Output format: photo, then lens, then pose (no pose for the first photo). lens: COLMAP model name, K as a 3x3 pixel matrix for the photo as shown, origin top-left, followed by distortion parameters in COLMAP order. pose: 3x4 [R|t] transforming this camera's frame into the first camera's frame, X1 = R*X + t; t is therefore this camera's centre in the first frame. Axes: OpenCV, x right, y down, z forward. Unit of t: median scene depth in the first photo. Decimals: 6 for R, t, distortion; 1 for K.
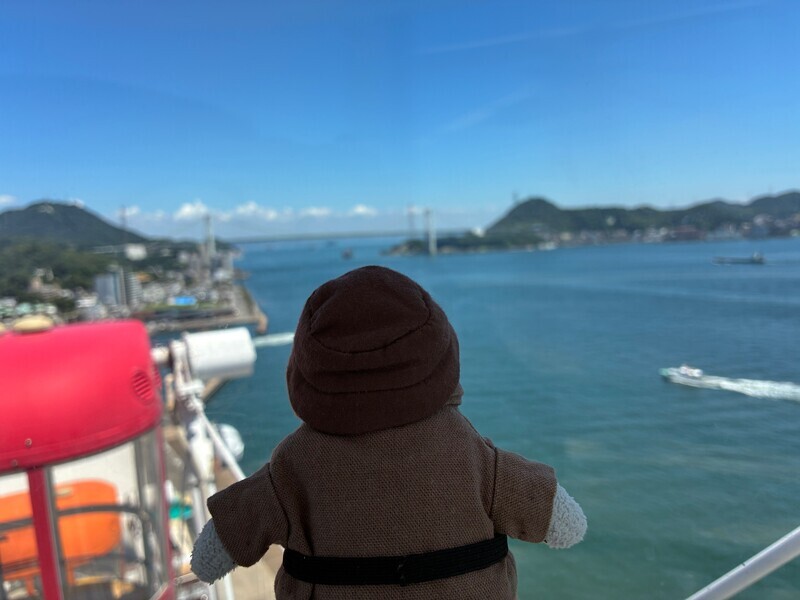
lens RADIAL K [[611.0, 0, 402.3], [0, 611.0, 297.2], [0, 0, 1]] dist [-0.003489, -0.007304]
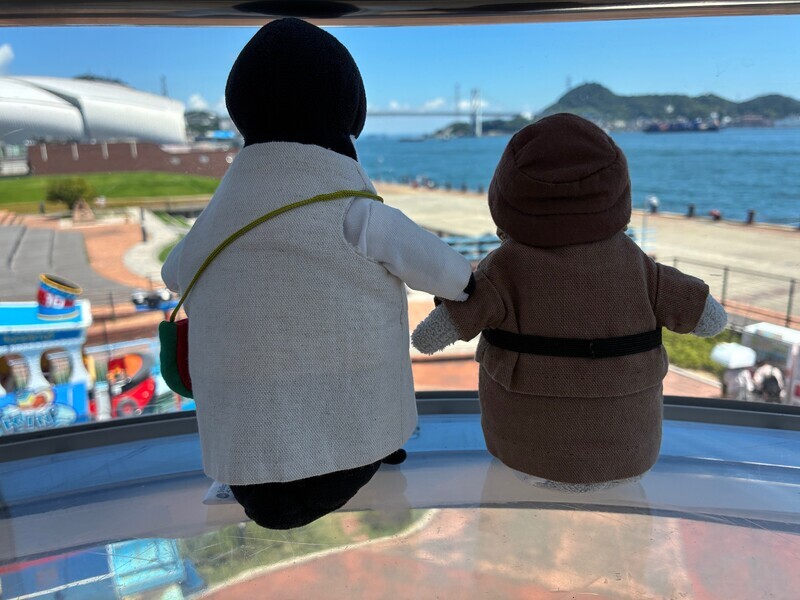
lens RADIAL K [[611.0, 0, 401.9], [0, 611.0, 302.9], [0, 0, 1]] dist [-0.003489, -0.007304]
pose [[0.998771, 0.043174, 0.024321, -0.418264], [-0.046812, 0.983044, 0.177296, 0.125569], [-0.016254, -0.178217, 0.983857, -0.276801]]
